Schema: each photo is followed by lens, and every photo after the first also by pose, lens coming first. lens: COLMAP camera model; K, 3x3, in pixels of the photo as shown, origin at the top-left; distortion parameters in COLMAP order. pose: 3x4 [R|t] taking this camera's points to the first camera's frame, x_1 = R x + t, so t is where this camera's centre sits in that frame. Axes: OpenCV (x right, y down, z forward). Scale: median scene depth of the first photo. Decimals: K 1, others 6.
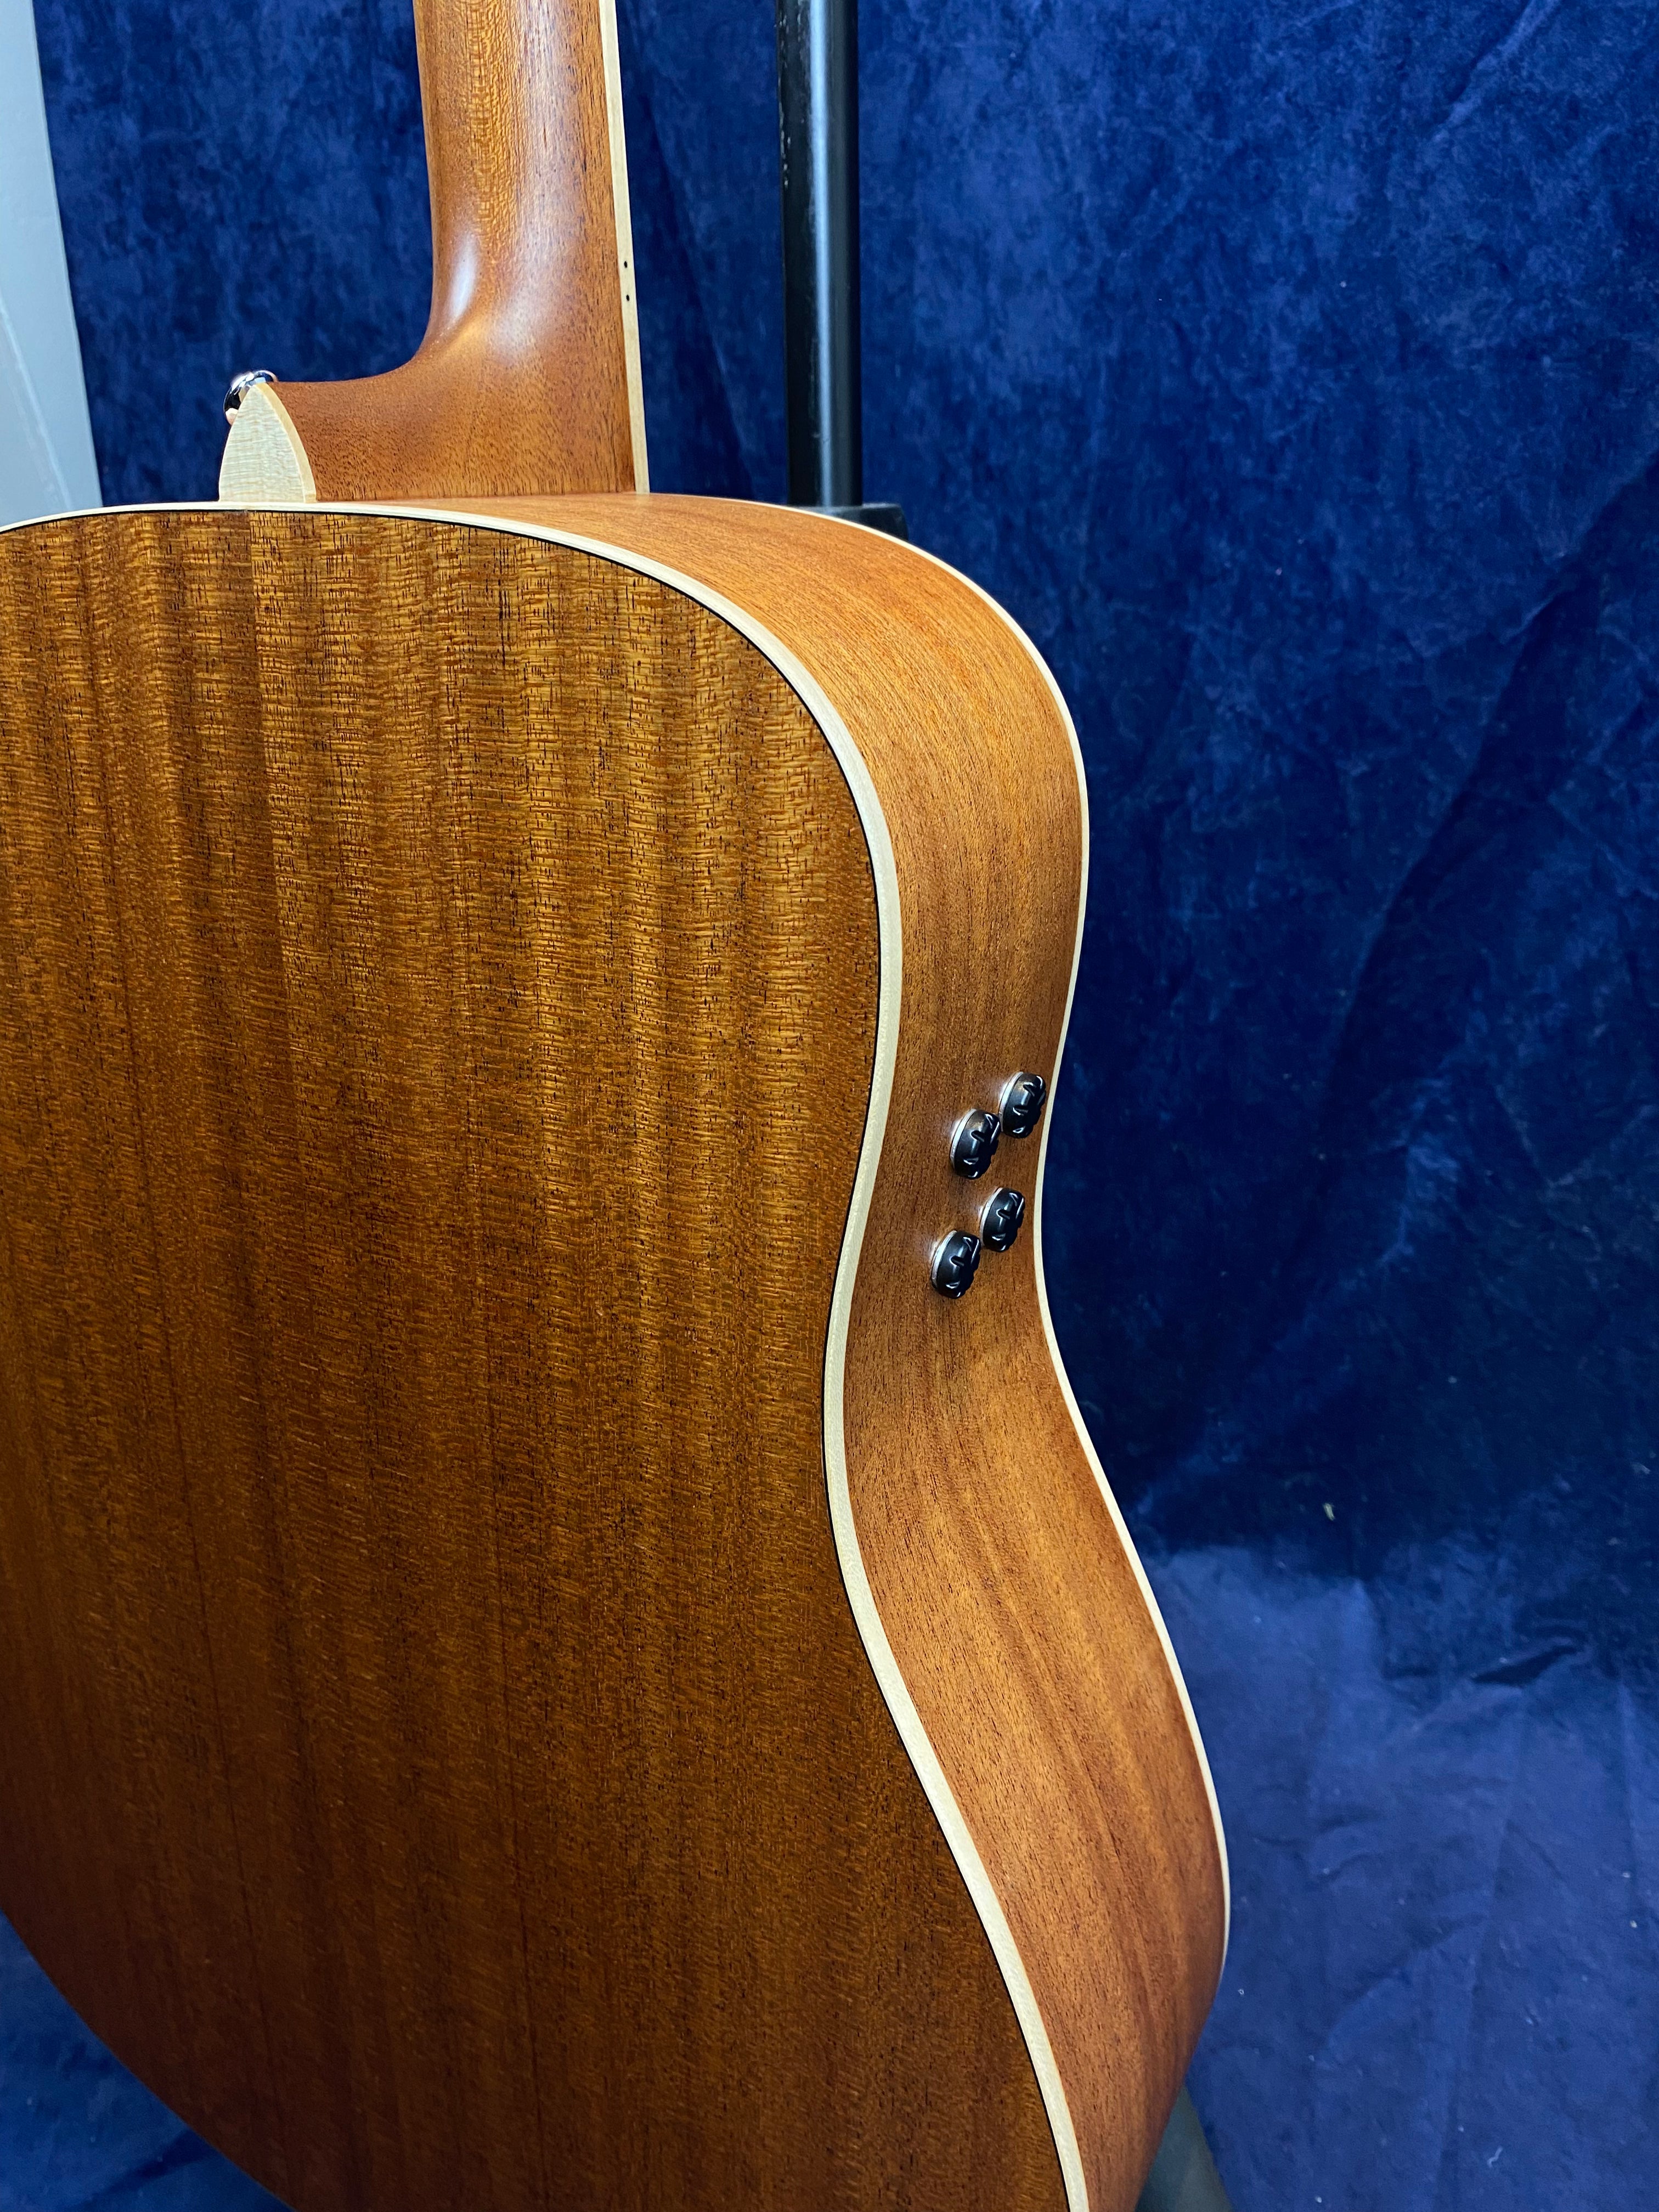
lens RADIAL K [[1660.9, 0, 837.5], [0, 1660.9, 1100.1], [0, 0, 1]] dist [0.005048, -0.008469]
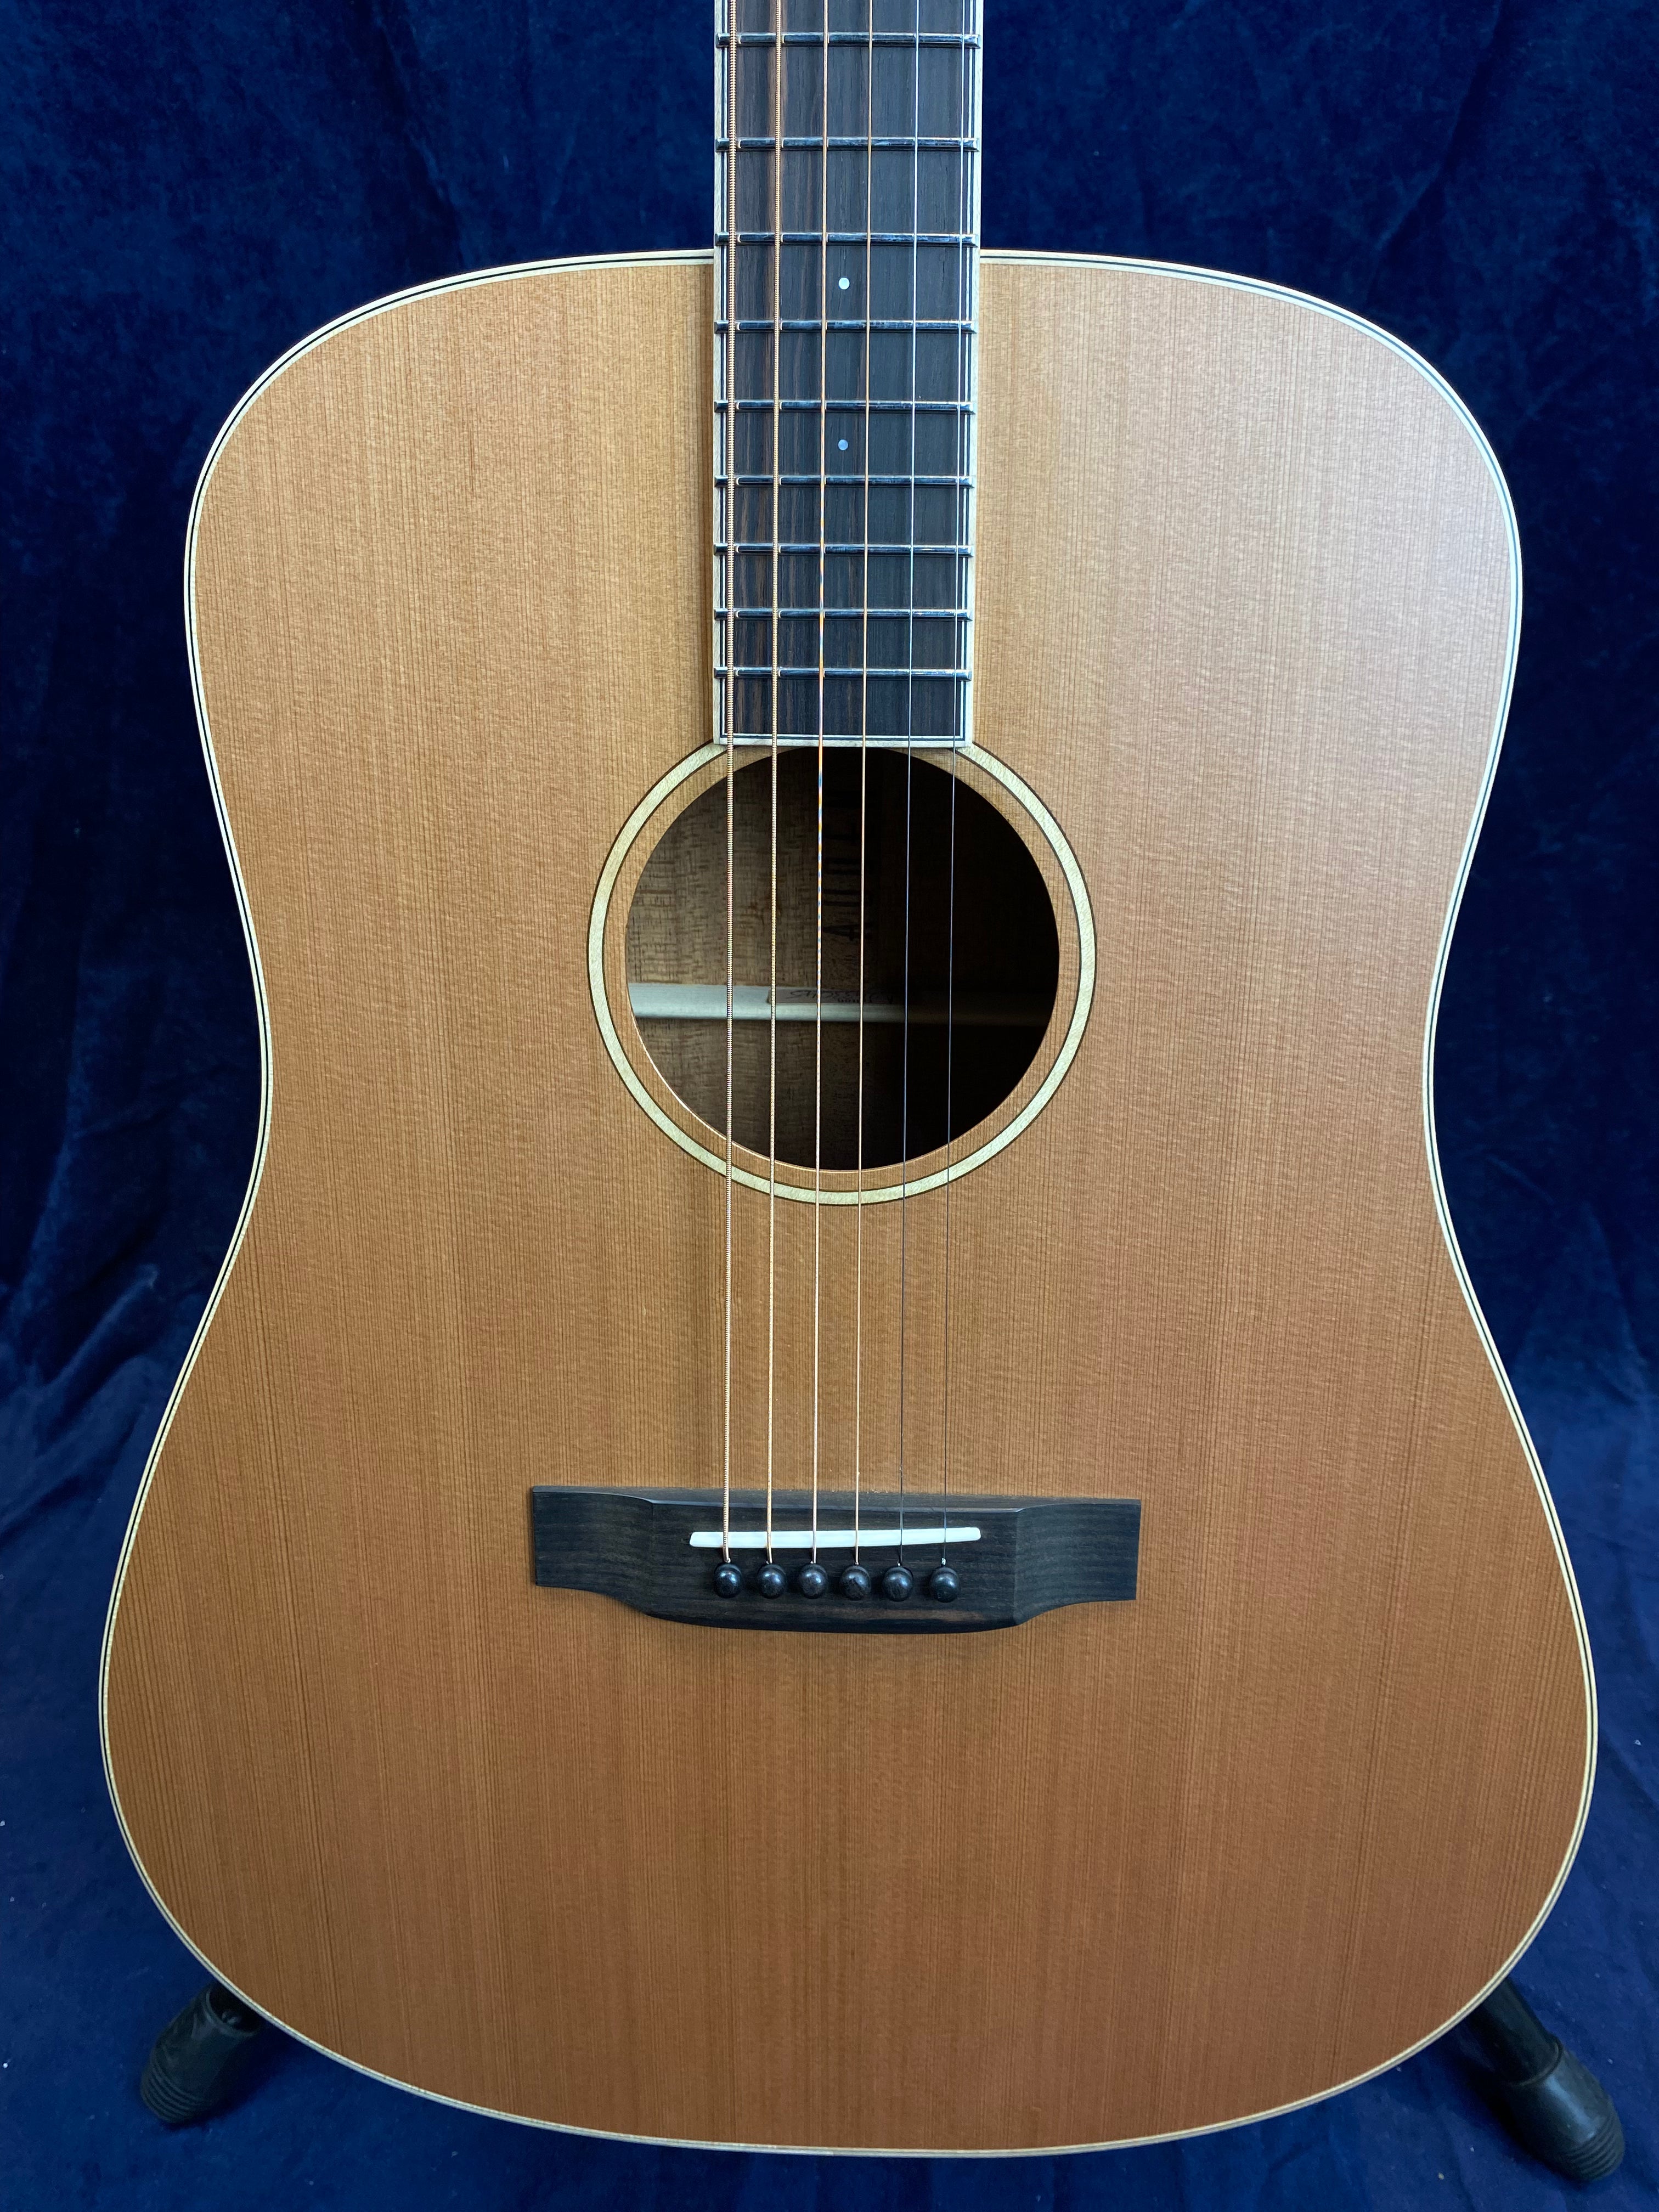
lens RADIAL K [[1660.9, 0, 837.2], [0, 1660.9, 1075.1], [0, 0, 1]] dist [0.005048, -0.008469]
pose [[0.889491, -0.157354, 0.429005, -0.422910], [0.147668, 0.987450, 0.056013, 0.031941], [-0.432435, 0.013527, 0.901564, 0.076986]]
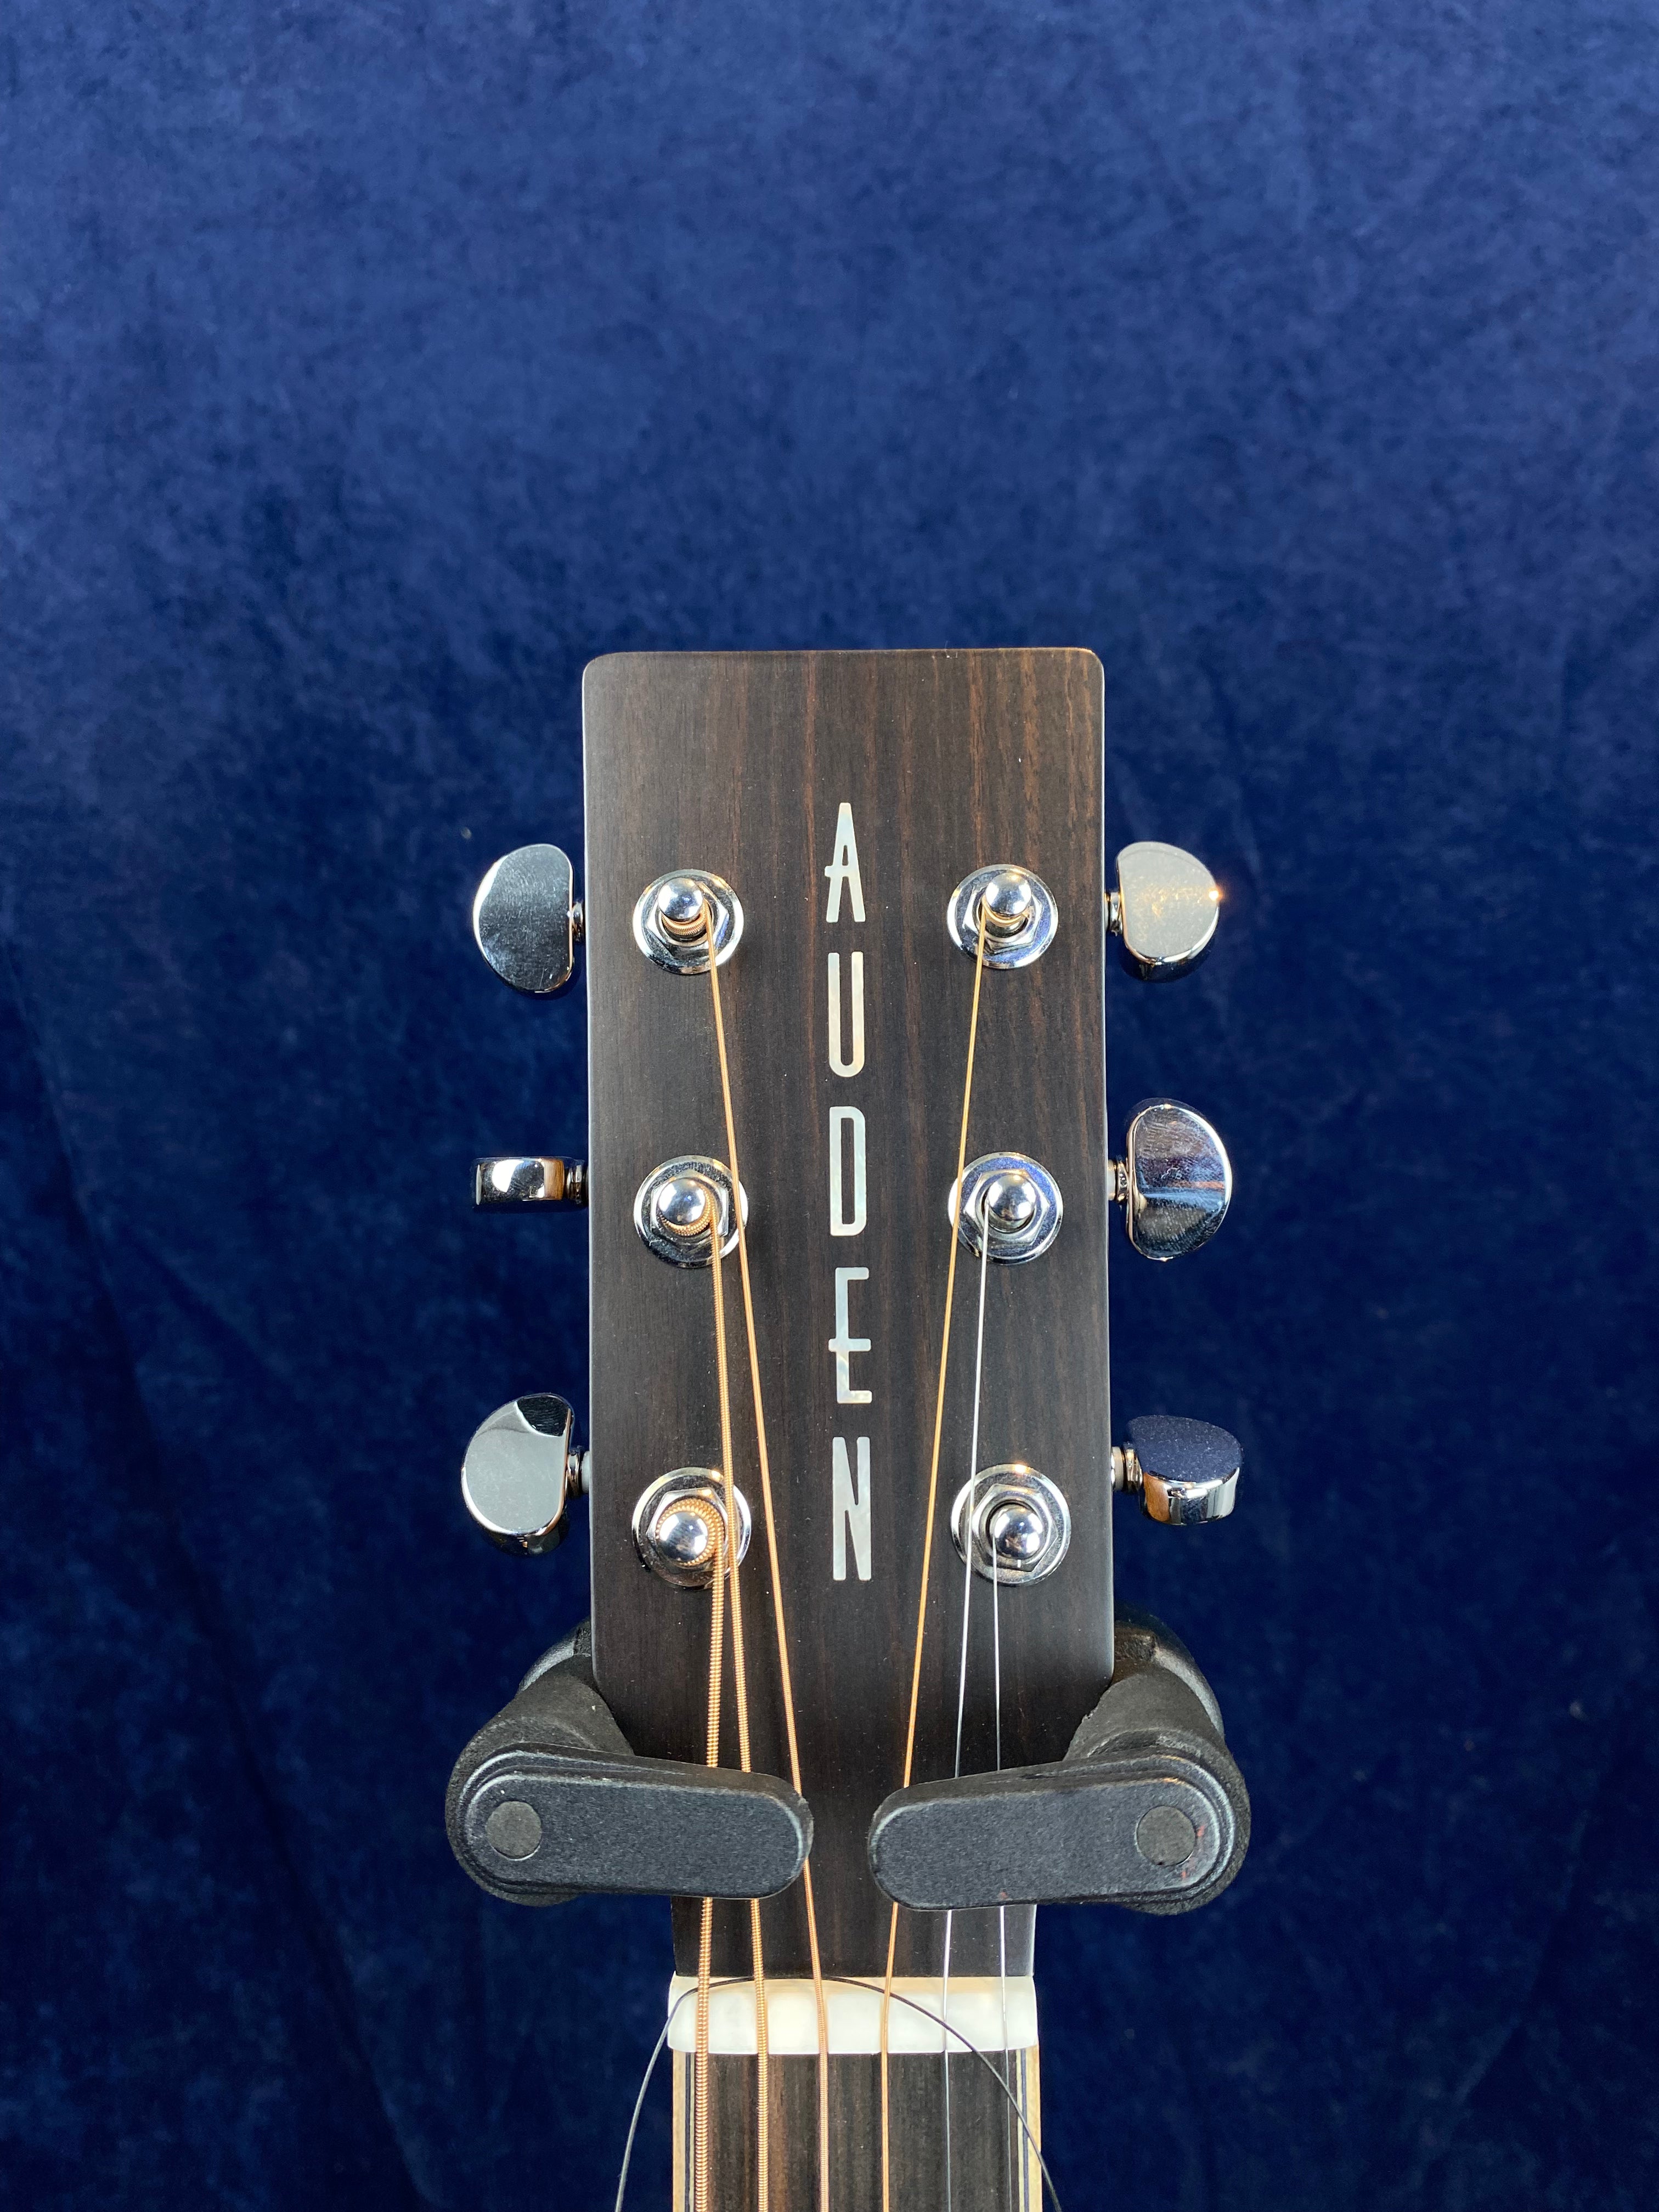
lens RADIAL K [[1660.9, 0, 840.7], [0, 1660.9, 1081.2], [0, 0, 1]] dist [0.005048, -0.008469]
pose [[0.880825, -0.050033, 0.470791, -0.273234], [0.169222, 0.961982, -0.214371, -0.840026], [-0.442167, 0.268492, 0.855804, 0.090911]]
